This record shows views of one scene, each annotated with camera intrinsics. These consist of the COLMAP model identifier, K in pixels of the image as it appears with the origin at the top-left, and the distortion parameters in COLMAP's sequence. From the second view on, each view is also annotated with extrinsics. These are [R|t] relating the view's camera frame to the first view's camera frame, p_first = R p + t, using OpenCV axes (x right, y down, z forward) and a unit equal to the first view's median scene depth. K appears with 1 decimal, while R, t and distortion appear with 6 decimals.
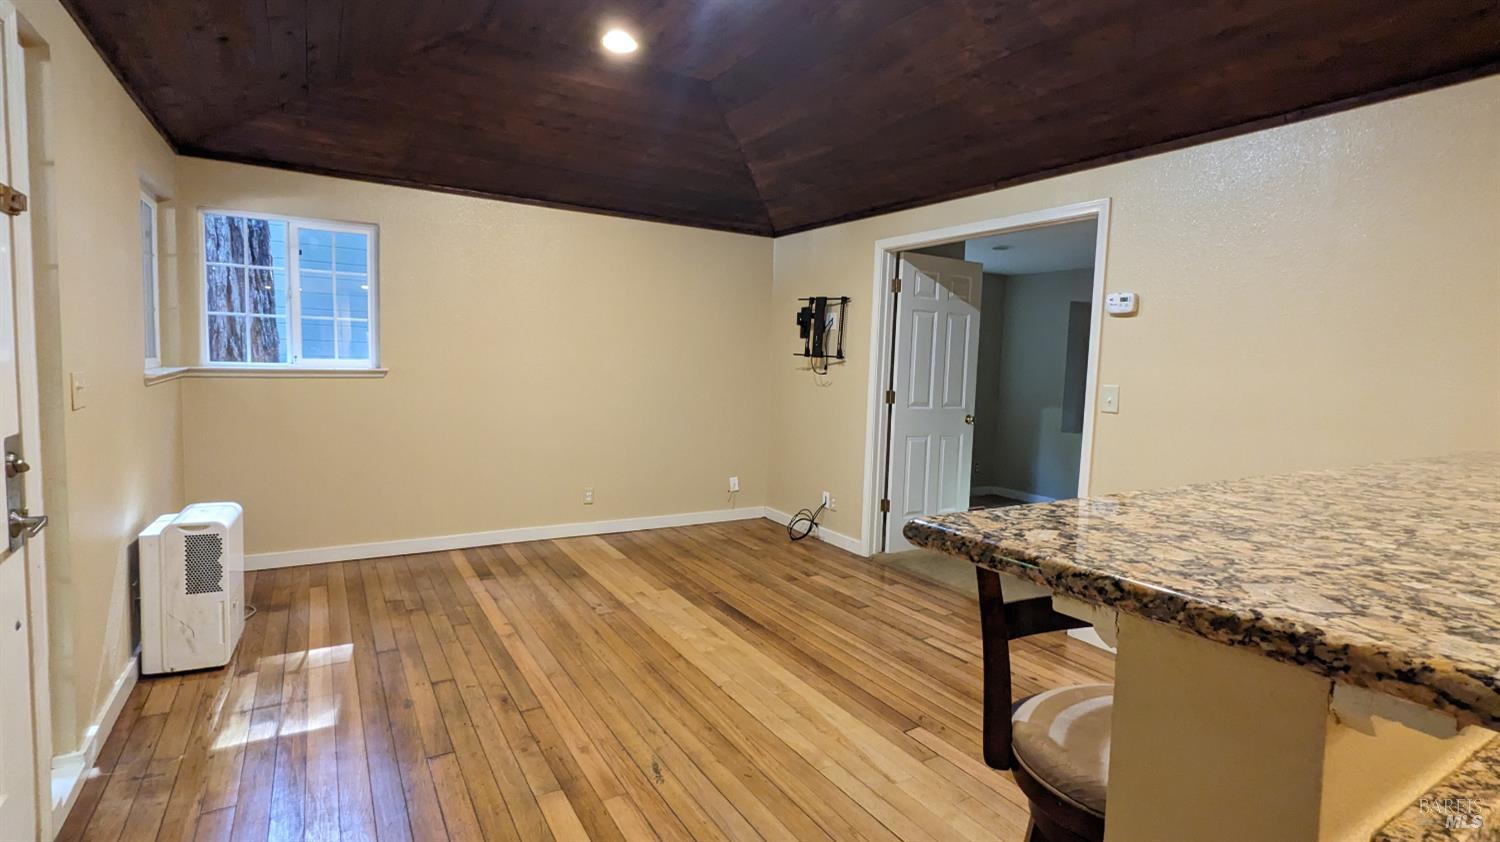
lens RADIAL K [[724.6, 0, 752.6], [0, 724.6, 418.2], [0, 0, 1]] dist [-0.009850, 0.008386]
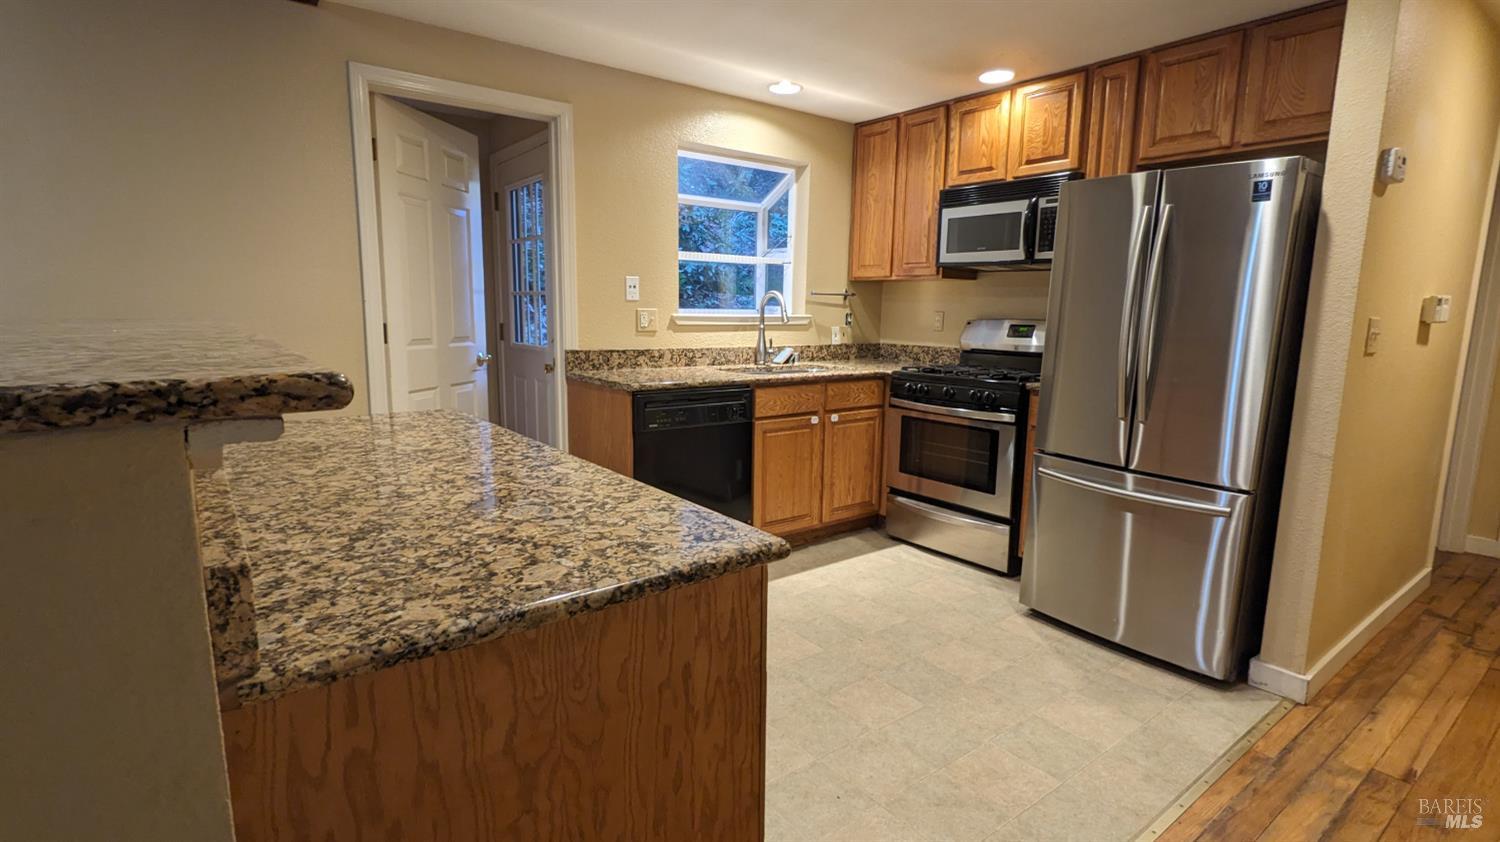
lens RADIAL K [[724.6, 0, 755.4], [0, 724.6, 423.9], [0, 0, 1]] dist [-0.009850, 0.008386]
pose [[-0.109476, -0.193948, 0.974884, -0.047597], [0.061678, 0.977564, 0.201407, 0.023117], [-0.992074, 0.082178, -0.095057, 0.029122]]
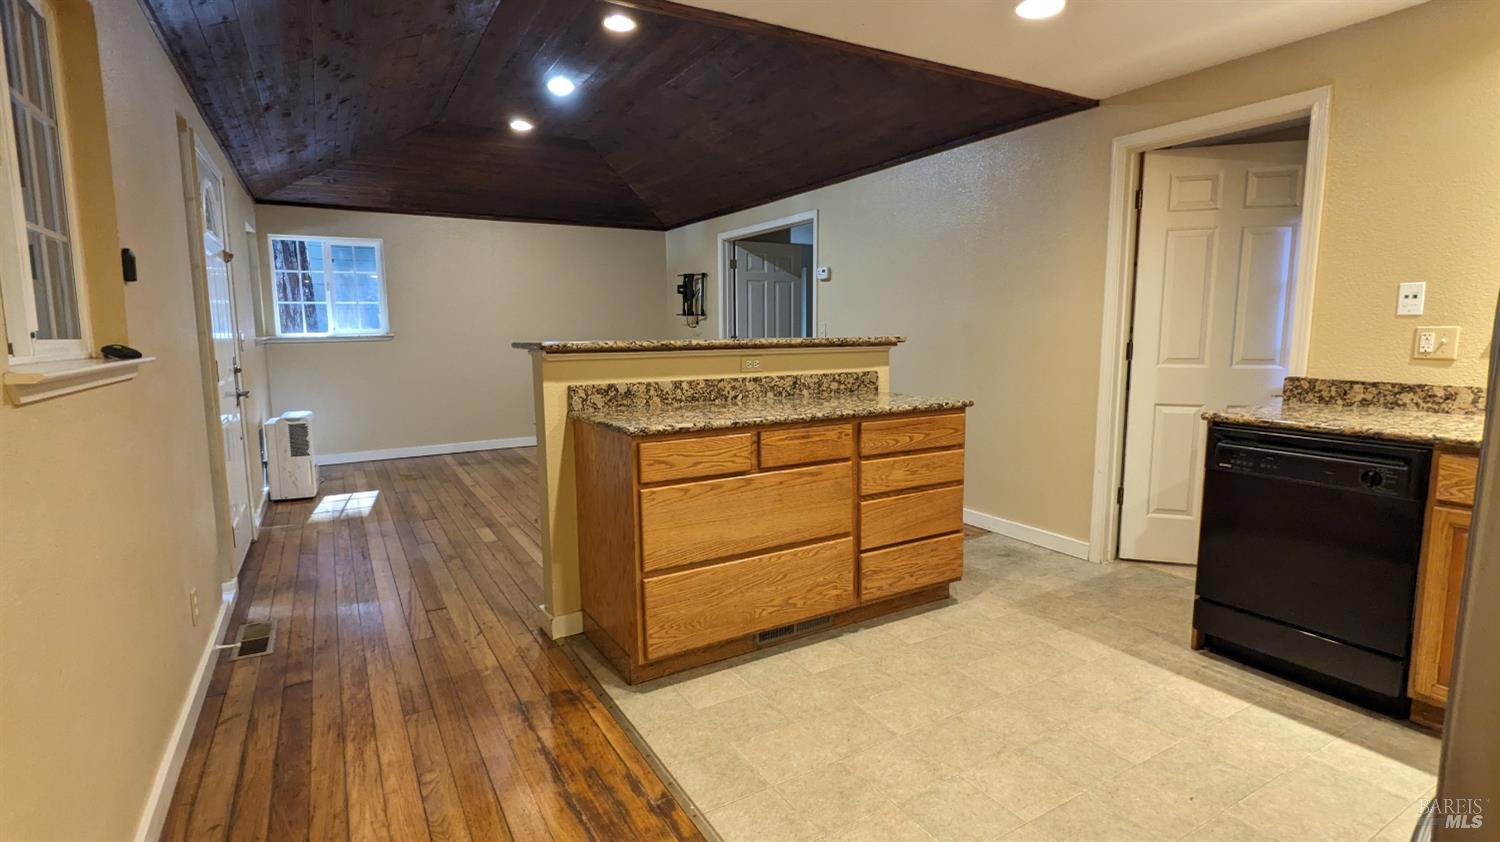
lens RADIAL K [[724.6, 0, 760.6], [0, 724.6, 418.6], [0, 0, 1]] dist [-0.009850, 0.008386]
pose [[0.999106, -0.041507, -0.007961, 0.336140], [0.041812, 0.998196, 0.043083, 0.092212], [0.006159, -0.043377, 0.999040, -0.646078]]
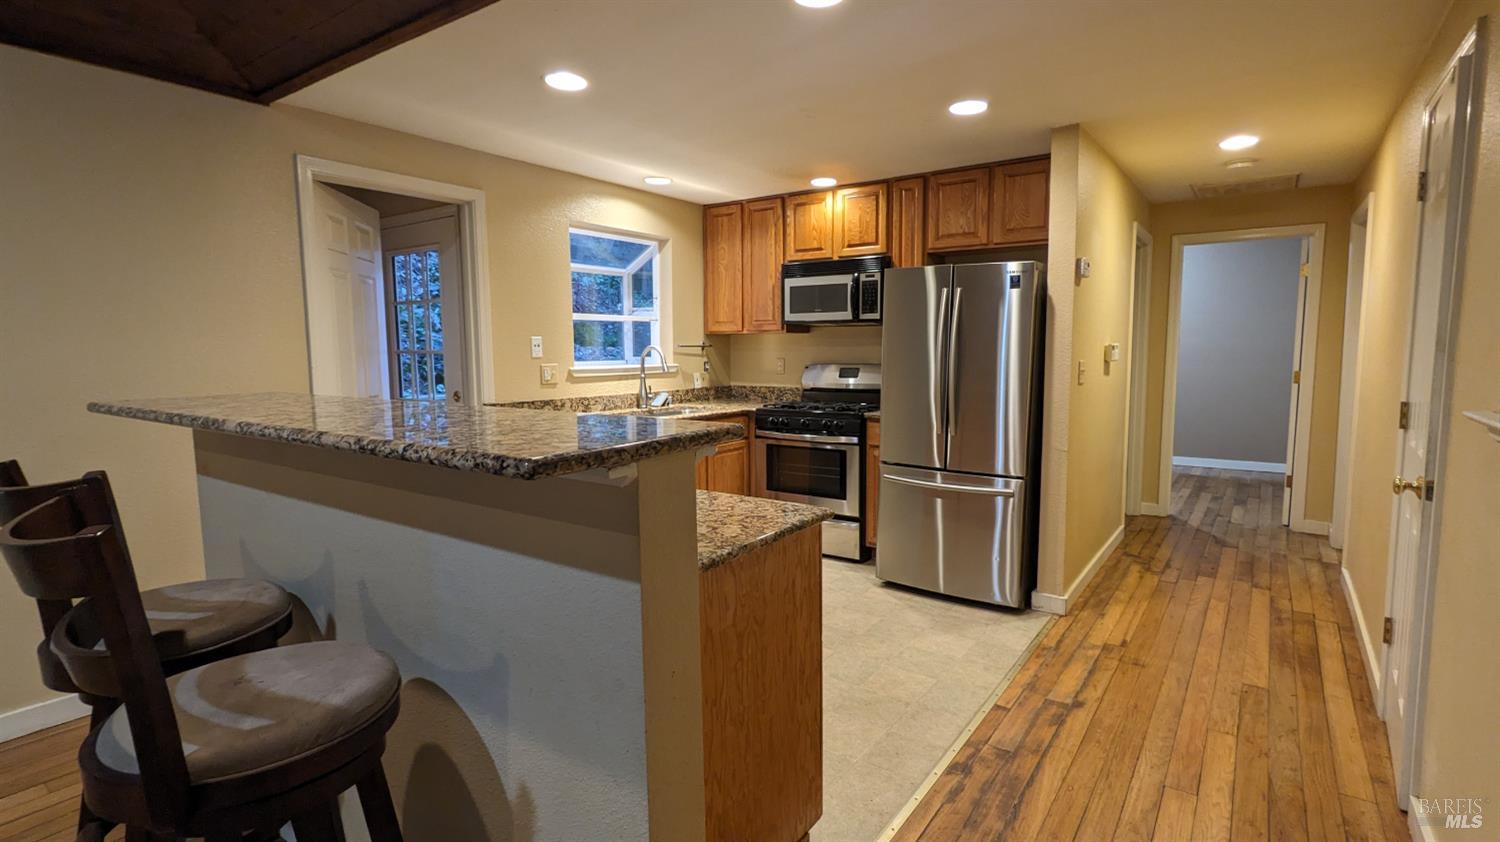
lens RADIAL K [[724.6, 0, 752.0], [0, 724.6, 424.2], [0, 0, 1]] dist [-0.009850, 0.008386]
pose [[-0.394192, -0.129973, 0.909791, -0.208533], [0.067353, 0.983201, 0.169643, -0.020431], [-0.916557, 0.128149, -0.378816, 0.225271]]
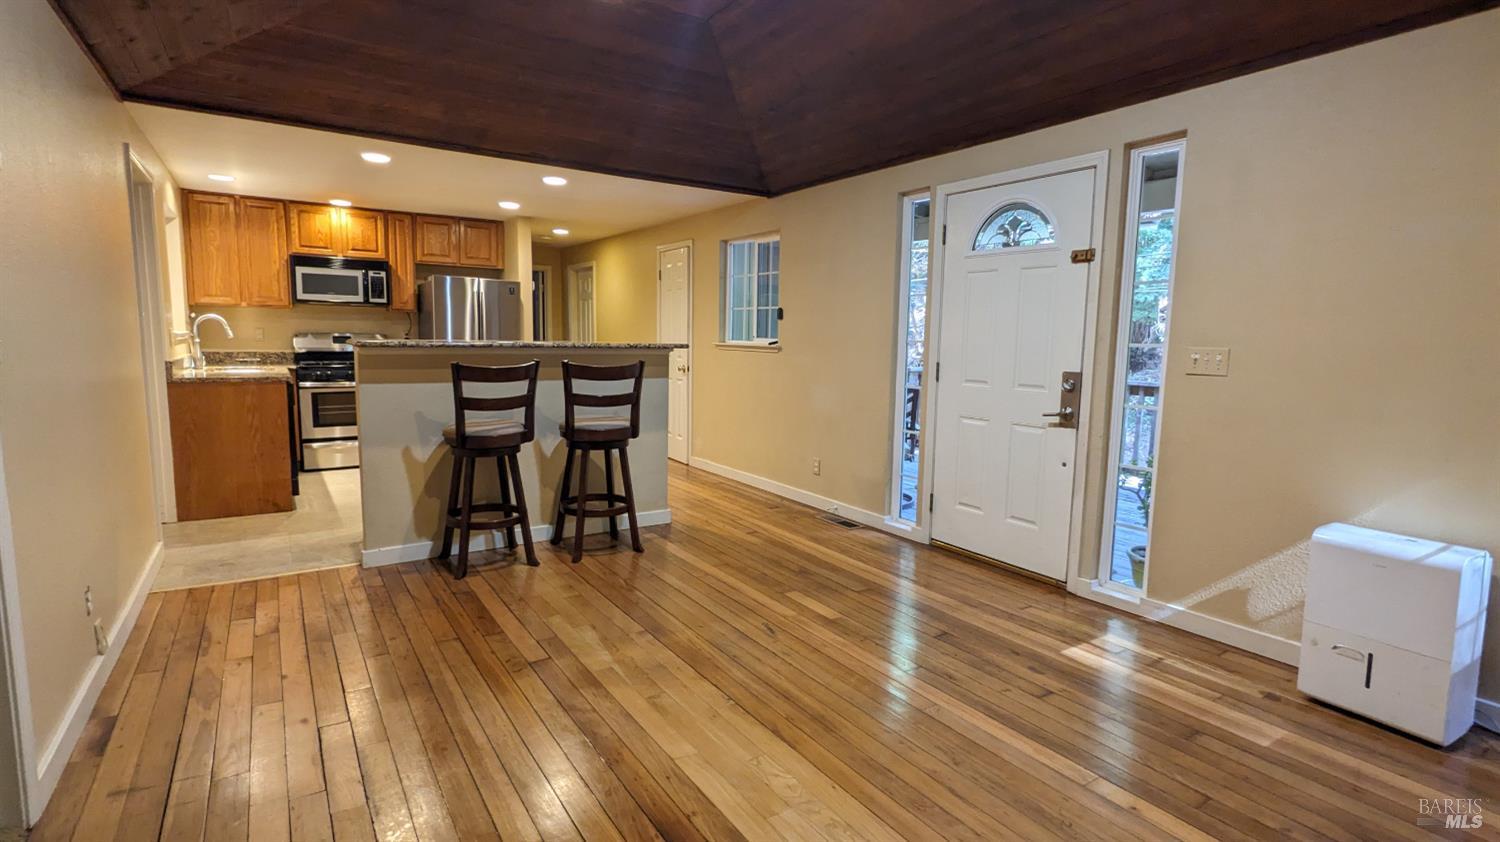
lens RADIAL K [[724.6, 0, 758.3], [0, 724.6, 417.6], [0, 0, 1]] dist [-0.009850, 0.008386]
pose [[-0.997594, -0.047484, -0.050511, -0.016263], [-0.056311, 0.980000, 0.190865, -0.091125], [0.040438, 0.193250, -0.980316, 1.430181]]
